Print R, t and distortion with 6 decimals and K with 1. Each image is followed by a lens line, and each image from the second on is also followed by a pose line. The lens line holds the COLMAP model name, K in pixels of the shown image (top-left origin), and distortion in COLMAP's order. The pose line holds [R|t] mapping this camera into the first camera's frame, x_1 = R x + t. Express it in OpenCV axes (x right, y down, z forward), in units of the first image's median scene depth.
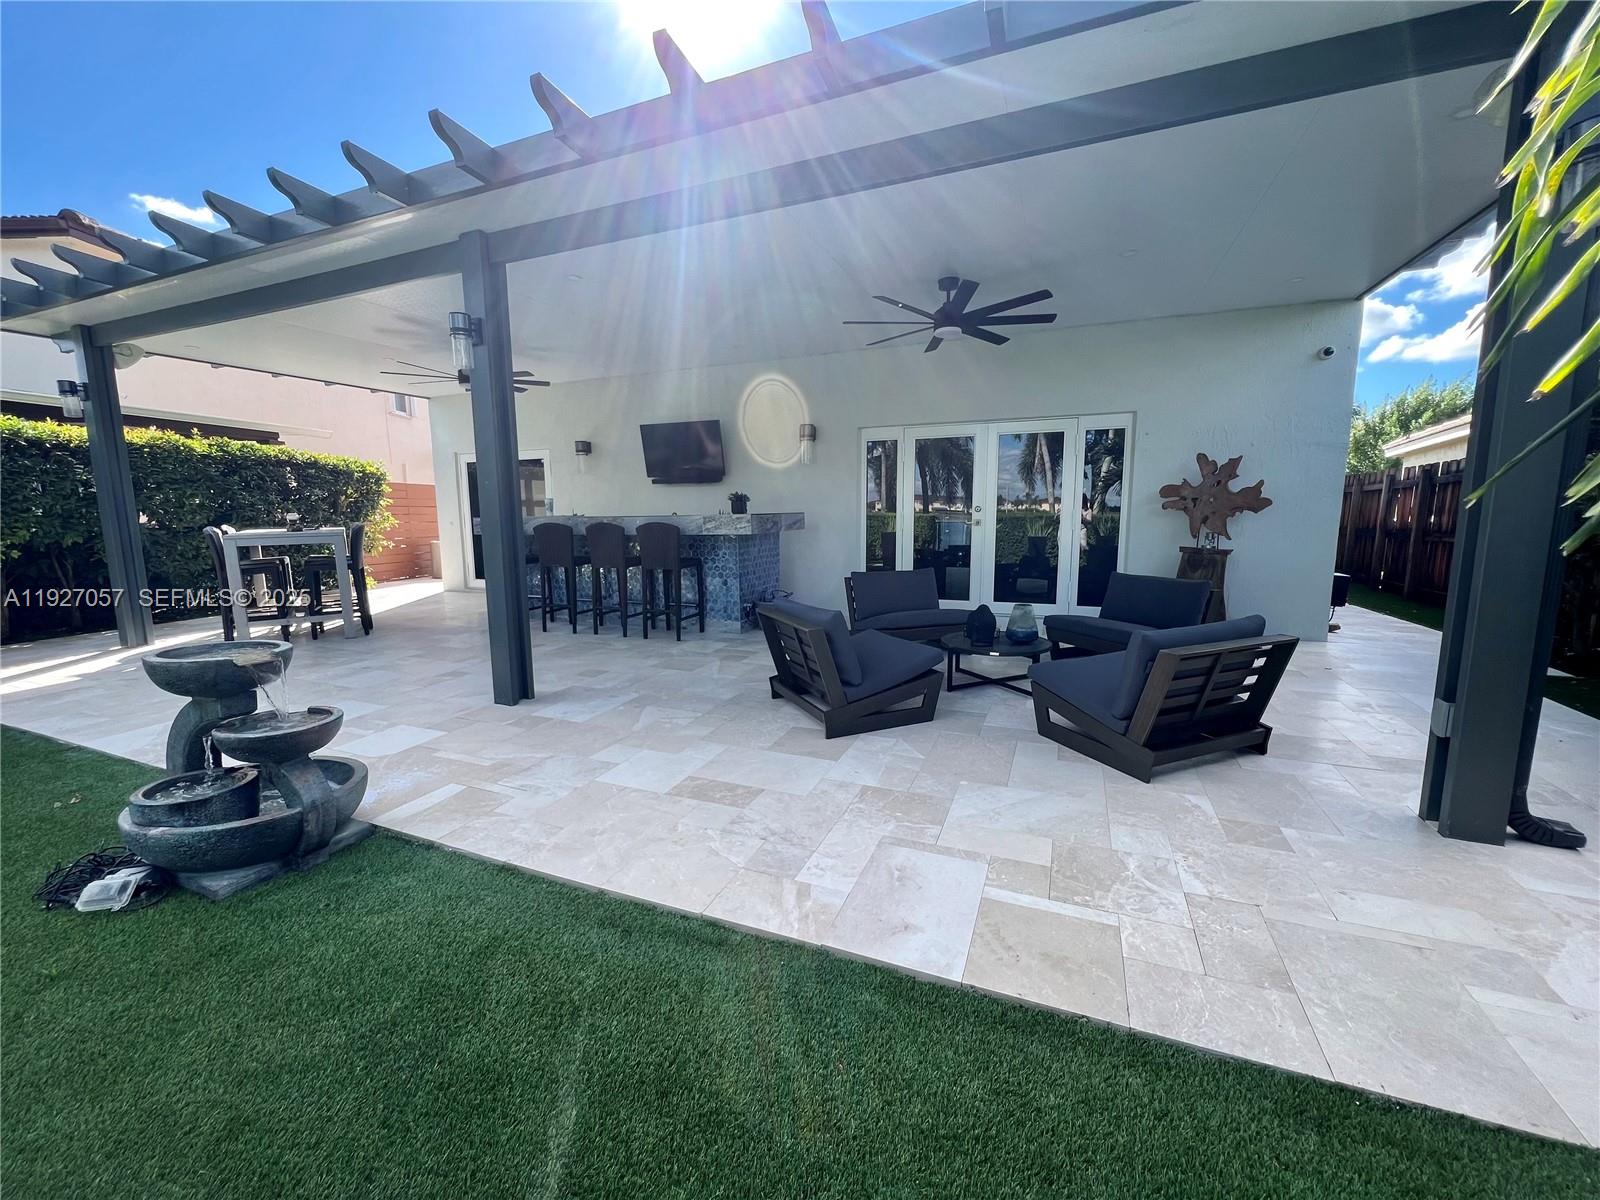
lens RADIAL K [[633.8, 0, 800.0], [0, 633.8, 600.0], [0, 0, 1]] dist [-0.000037, -0.000011]
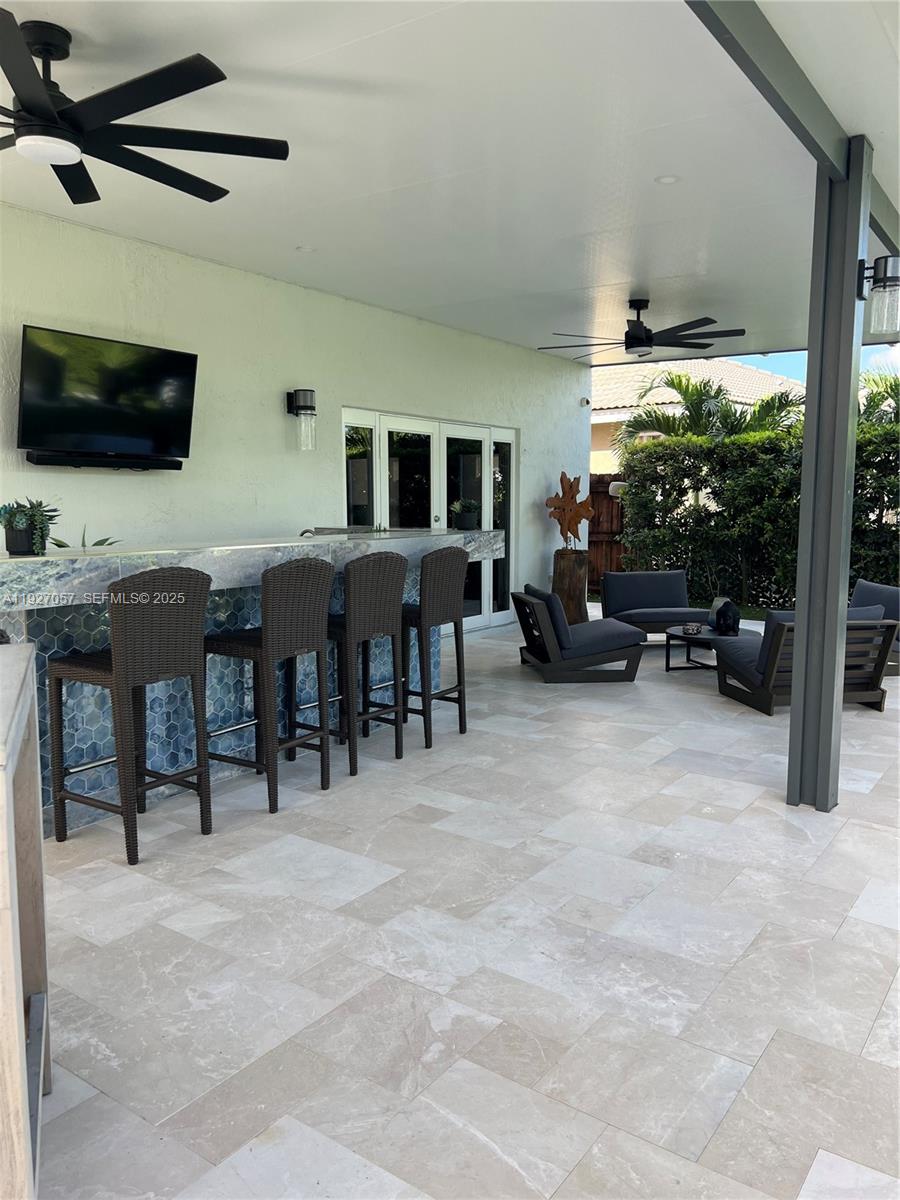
lens RADIAL K [[905.6, 0, 450.0], [0, 905.6, 600.0], [0, 0, 1]] dist [0.000696, 0.000354]
pose [[0.208618, -0.101406, 0.972726, -1.013400], [0.129603, 0.988704, 0.075276, -0.132851], [-0.969372, 0.110364, 0.219404, 0.773810]]
